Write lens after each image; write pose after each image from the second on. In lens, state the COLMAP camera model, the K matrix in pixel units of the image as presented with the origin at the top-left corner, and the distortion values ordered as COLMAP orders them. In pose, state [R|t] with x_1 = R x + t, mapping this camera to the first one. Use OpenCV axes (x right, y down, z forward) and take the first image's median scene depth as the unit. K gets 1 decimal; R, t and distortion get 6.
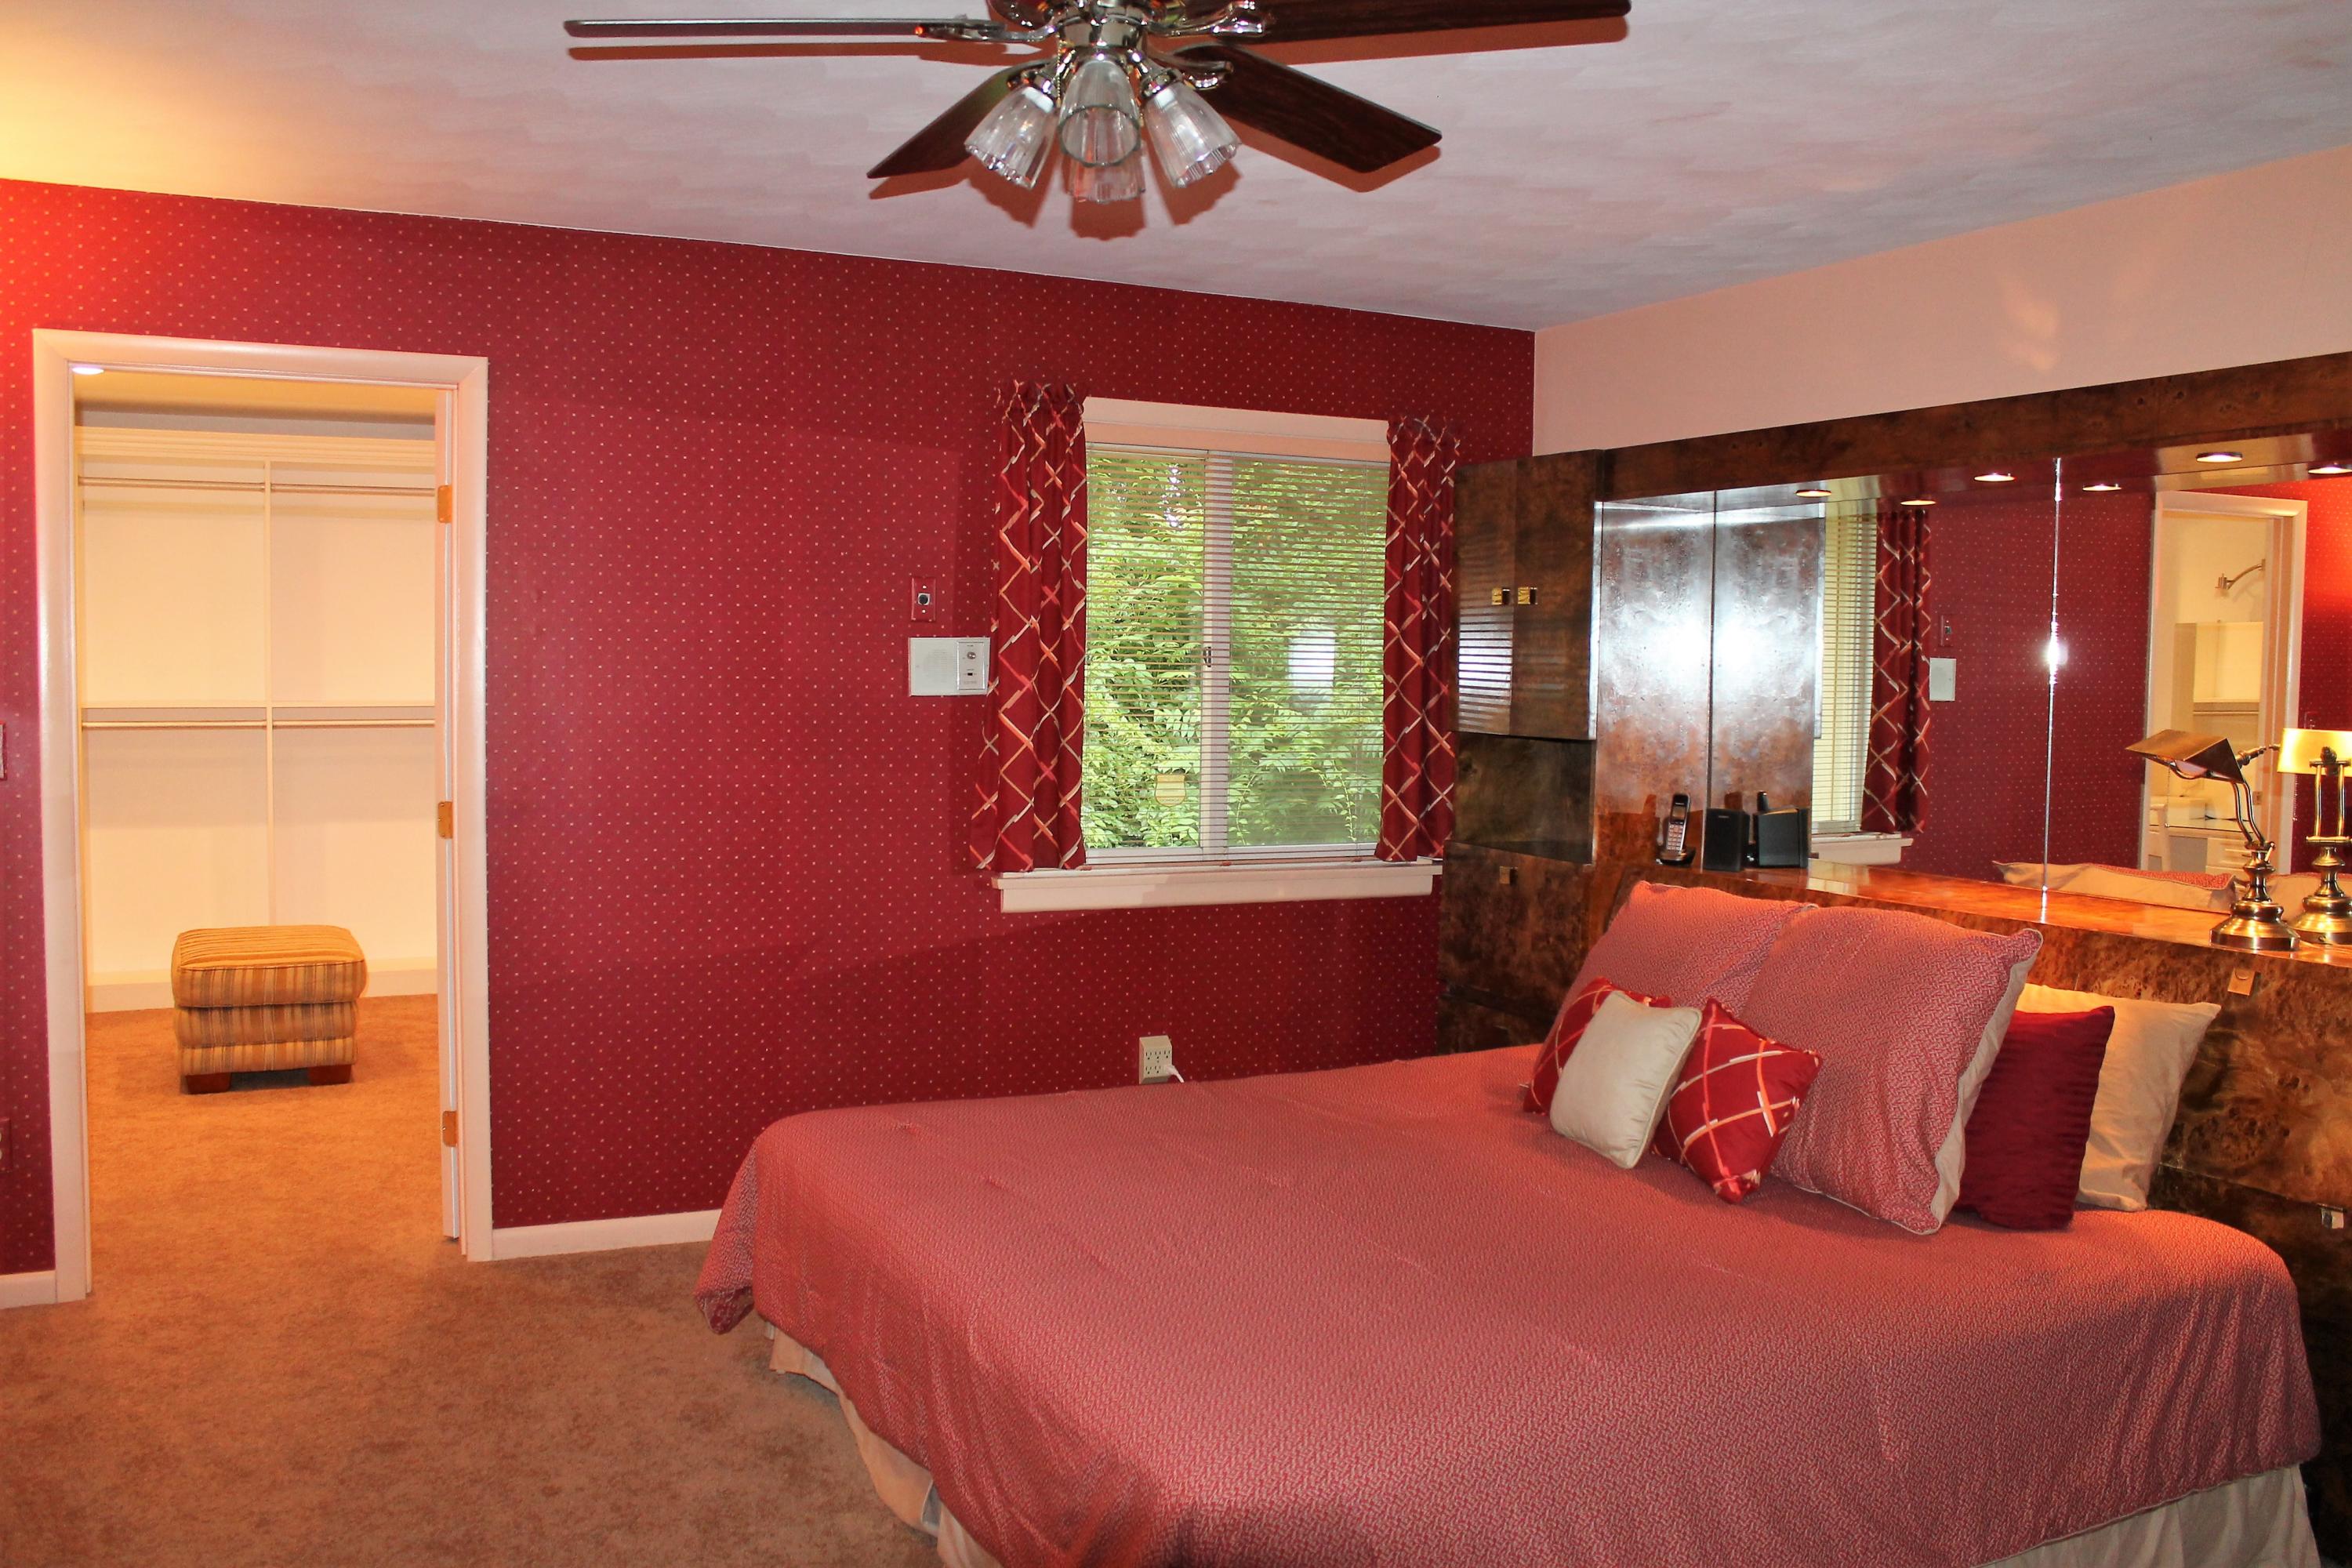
lens RADIAL K [[1988.9, 0, 1175.0], [0, 1988.9, 781.1], [0, 0, 1]] dist [-0.077219, 0.002041]
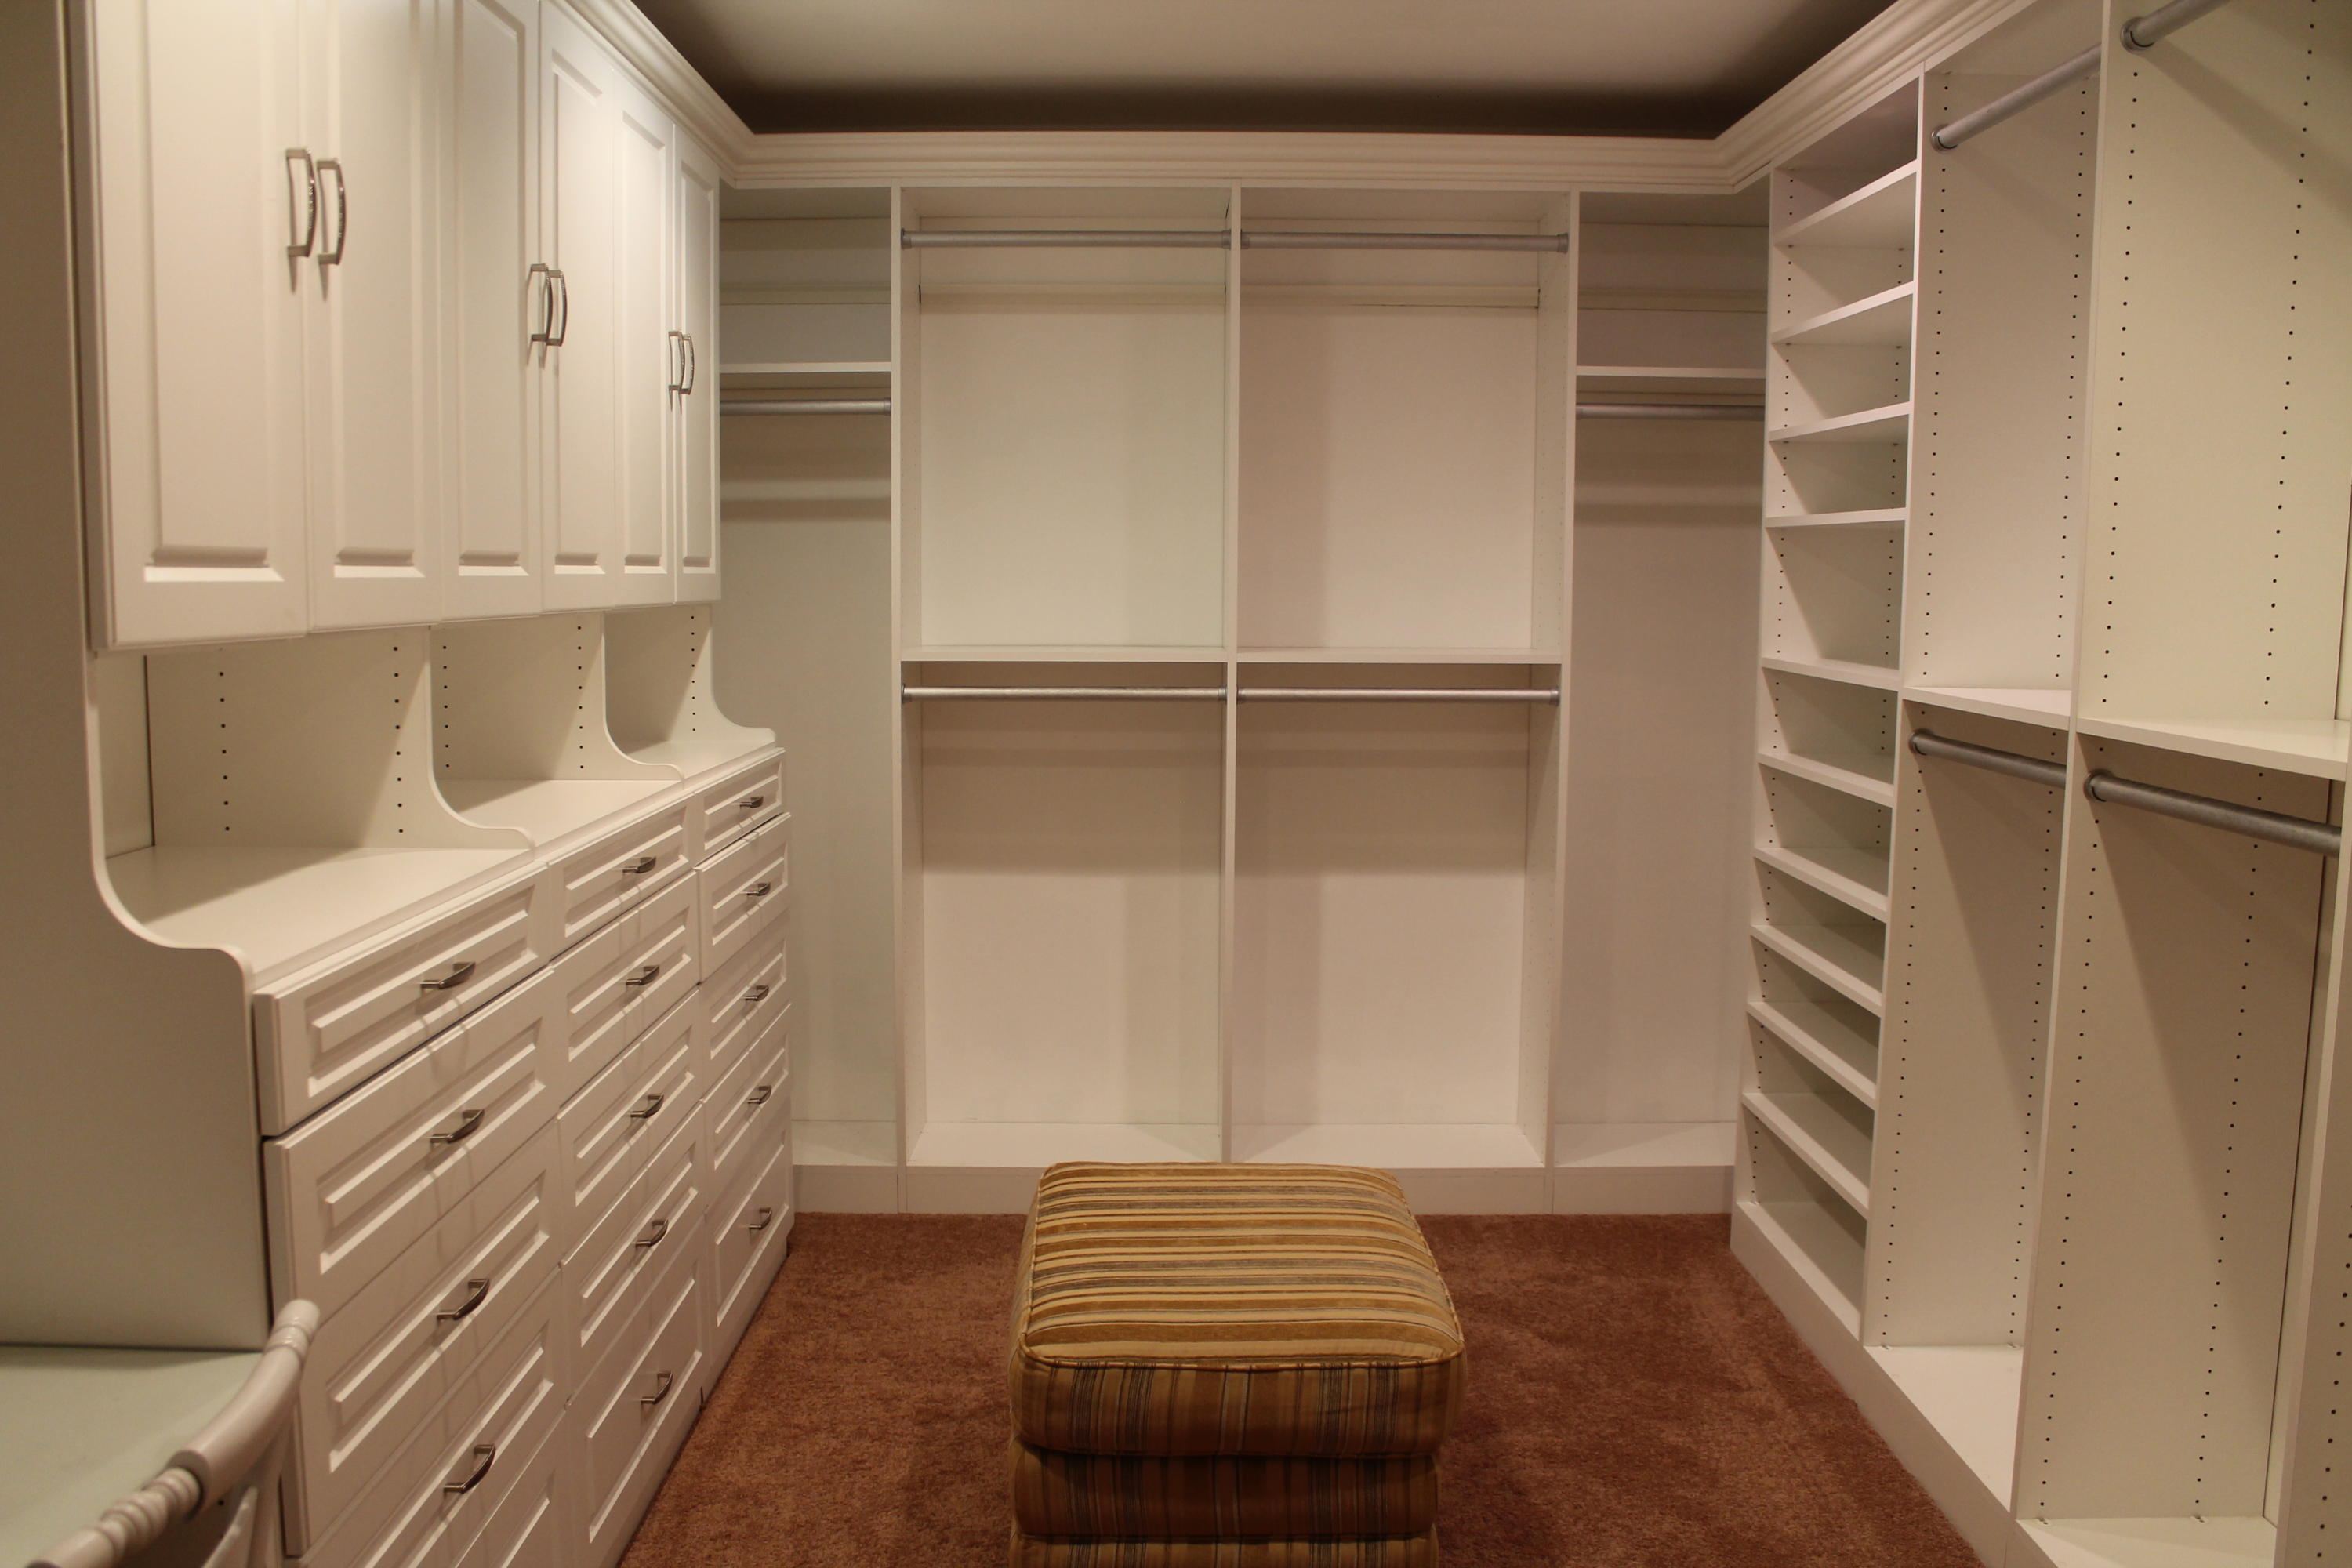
lens RADIAL K [[1988.9, 0, 1176.3], [0, 1988.9, 785.7], [0, 0, 1]] dist [-0.077219, 0.002041]
pose [[0.900061, 0.035589, -0.434307, -0.307808], [-0.018751, 0.998899, 0.042996, -0.036195], [0.435359, -0.030556, 0.899738, 0.645850]]
